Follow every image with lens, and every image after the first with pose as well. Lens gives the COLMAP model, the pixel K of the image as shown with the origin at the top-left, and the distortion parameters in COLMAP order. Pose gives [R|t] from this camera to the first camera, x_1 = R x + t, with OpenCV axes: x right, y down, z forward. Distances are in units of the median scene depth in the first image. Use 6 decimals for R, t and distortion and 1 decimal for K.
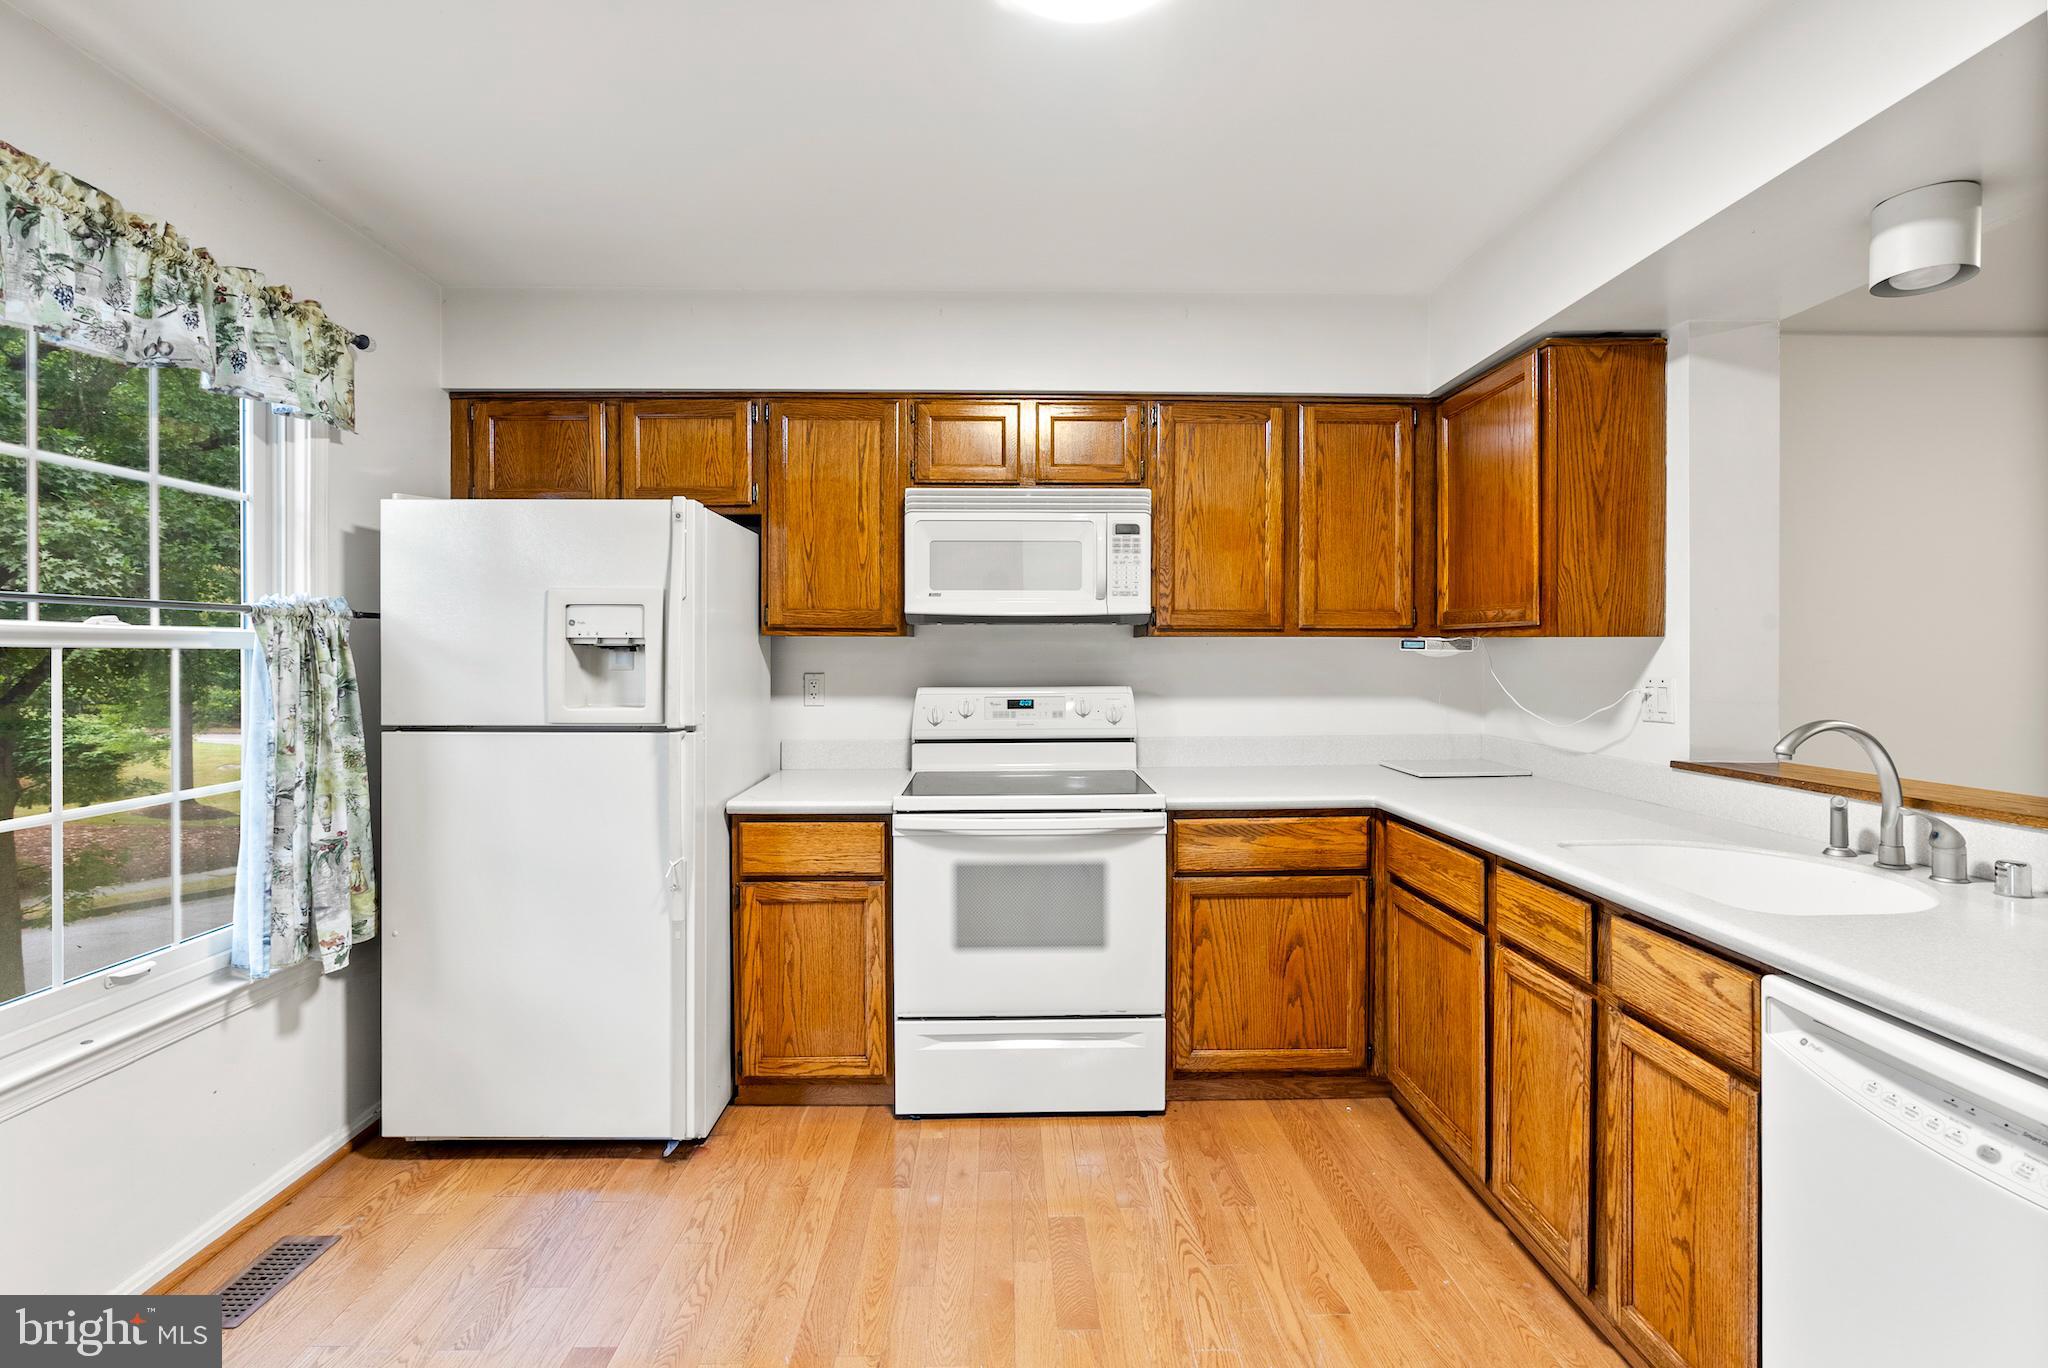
lens RADIAL K [[931.6, 0, 1022.9], [0, 931.6, 663.3], [0, 0, 1]] dist [-0.014563, 0.006530]
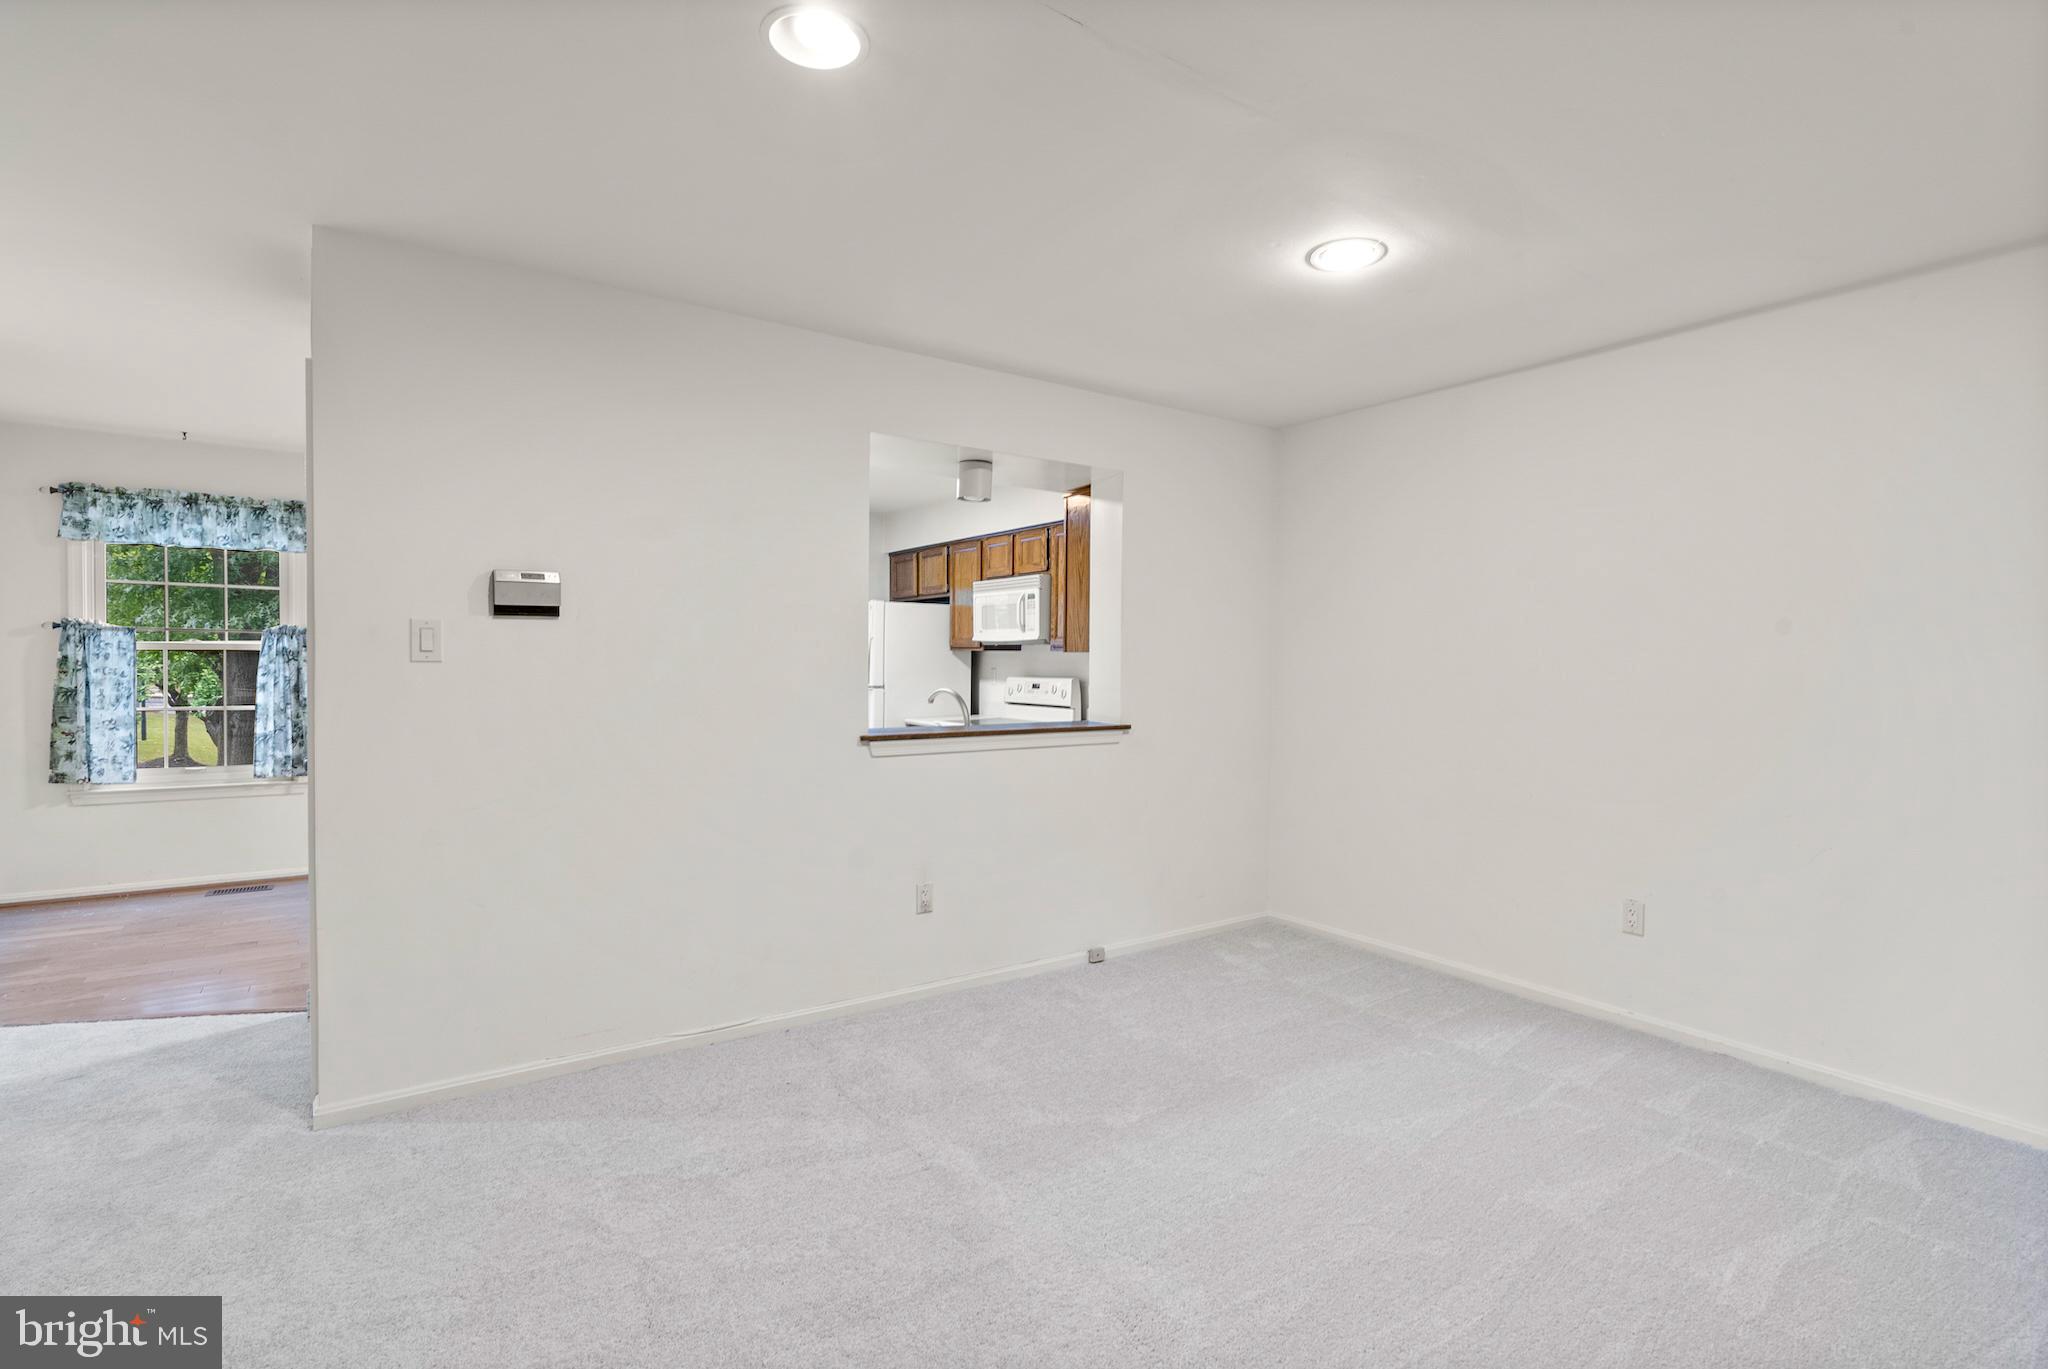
lens RADIAL K [[974.1, 0, 1021.3], [0, 974.1, 682.3], [0, 0, 1]] dist [-0.016131, 0.008036]
pose [[0.536112, 0.027828, -0.843688, 2.012307], [-0.016902, 0.999610, 0.022231, -0.009848], [0.843978, 0.002341, 0.536373, -0.124692]]
